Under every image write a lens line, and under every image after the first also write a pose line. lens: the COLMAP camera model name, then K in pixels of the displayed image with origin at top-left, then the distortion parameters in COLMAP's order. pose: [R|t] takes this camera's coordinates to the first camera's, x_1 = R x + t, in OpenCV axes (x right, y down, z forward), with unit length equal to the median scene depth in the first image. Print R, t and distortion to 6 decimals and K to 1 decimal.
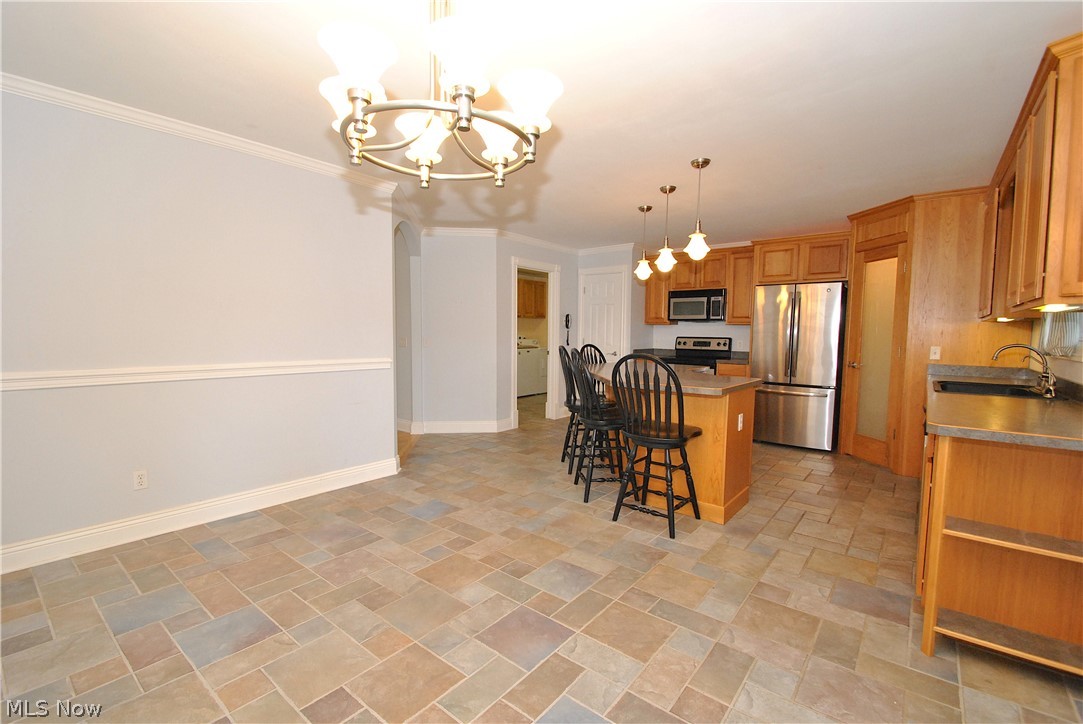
lens RADIAL K [[475.5, 0, 548.3], [0, 475.5, 367.9], [0, 0, 1]] dist [-0.002337, -0.001611]
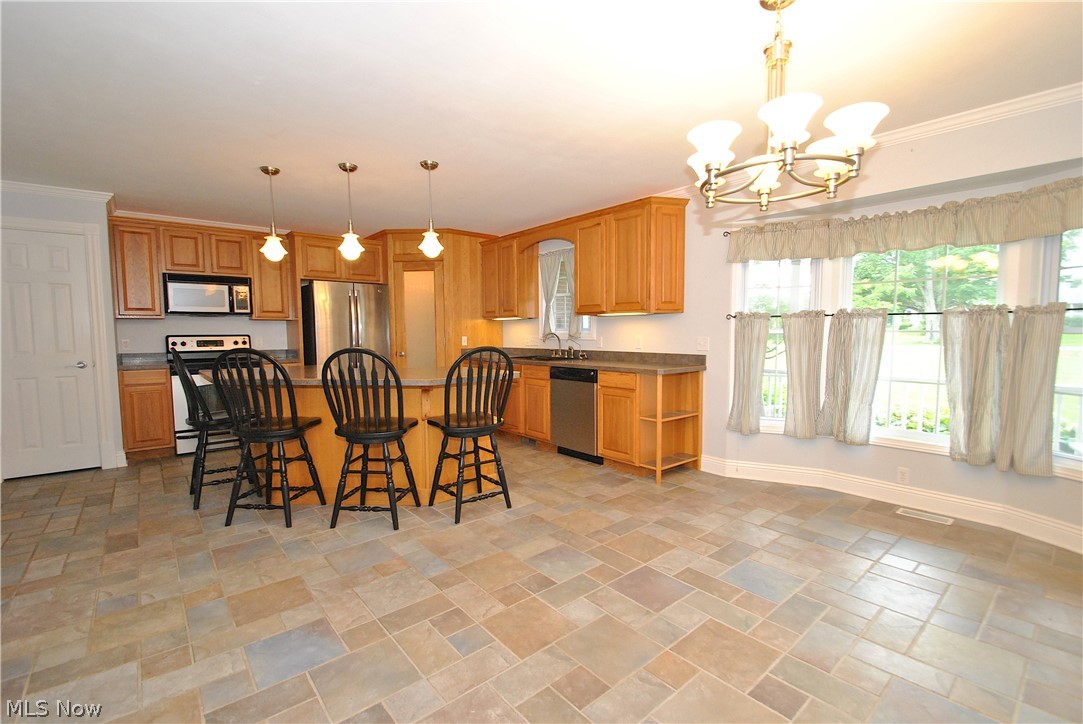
lens RADIAL K [[475.5, 0, 548.2], [0, 475.5, 360.4], [0, 0, 1]] dist [-0.002337, -0.001611]
pose [[0.185887, -0.070687, 0.980025, -0.769733], [0.081116, 0.995108, 0.056389, -0.044832], [-0.979217, 0.069013, 0.190711, 0.641792]]
